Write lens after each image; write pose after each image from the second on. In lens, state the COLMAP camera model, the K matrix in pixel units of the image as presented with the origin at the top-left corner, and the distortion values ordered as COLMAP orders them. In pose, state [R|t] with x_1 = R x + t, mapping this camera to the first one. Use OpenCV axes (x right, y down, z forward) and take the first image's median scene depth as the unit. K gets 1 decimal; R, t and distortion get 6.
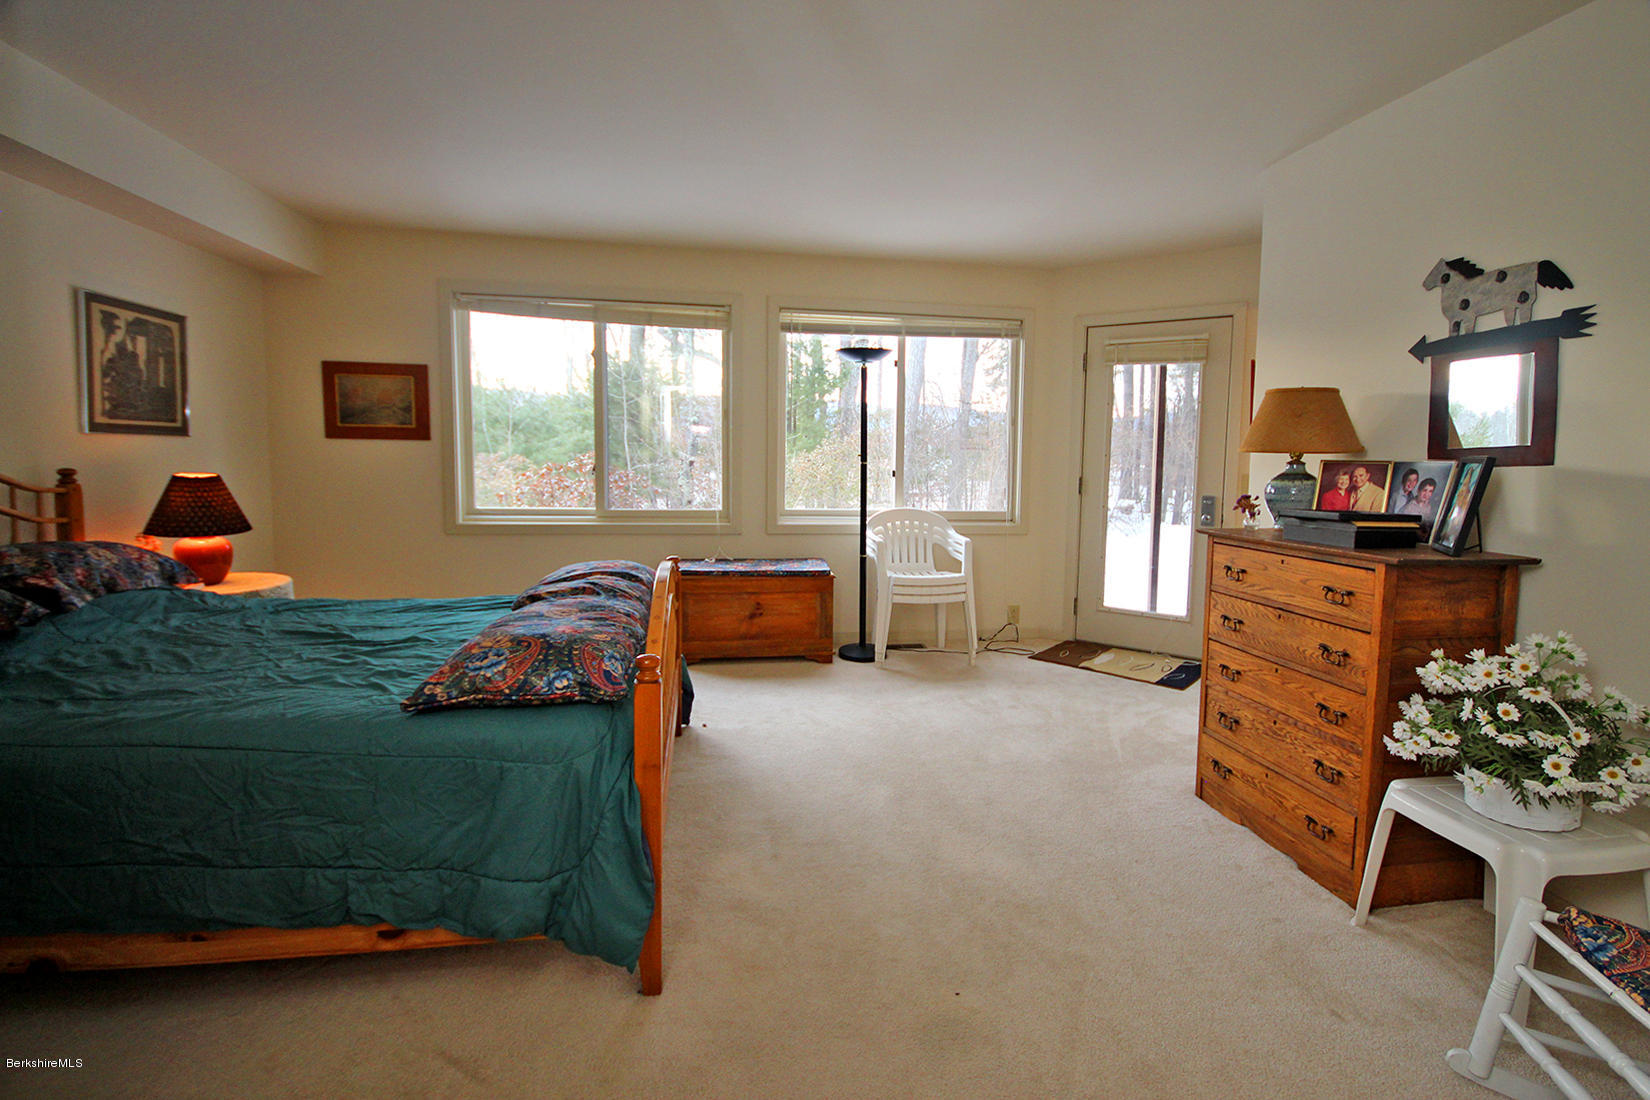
lens RADIAL K [[756.2, 0, 760.3], [0, 756.2, 460.9], [0, 0, 1]] dist [0.000248, -0.000048]
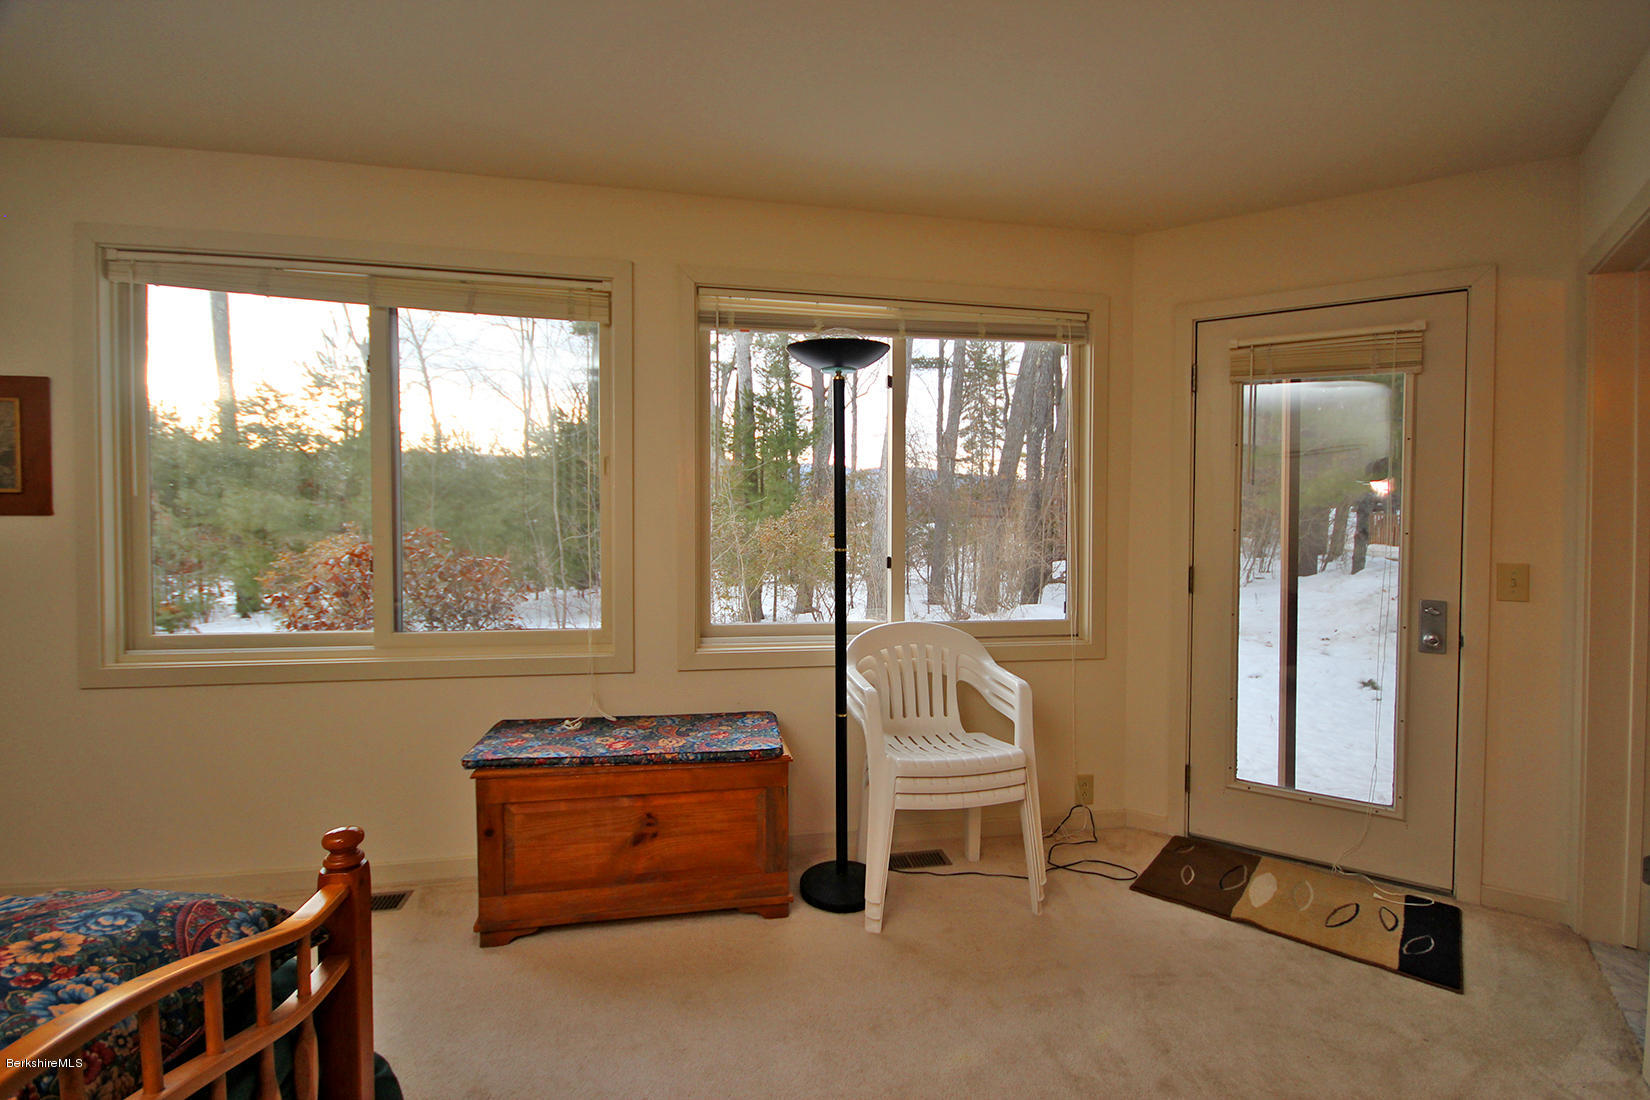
lens RADIAL K [[761.4, 0, 828.0], [0, 761.4, 540.6], [0, 0, 1]] dist [0.000165, -0.000264]
pose [[0.992592, -0.015028, 0.120561, 0.059433], [0.012396, 0.999669, 0.022557, -0.016842], [-0.120860, -0.020895, 0.992450, 0.439531]]
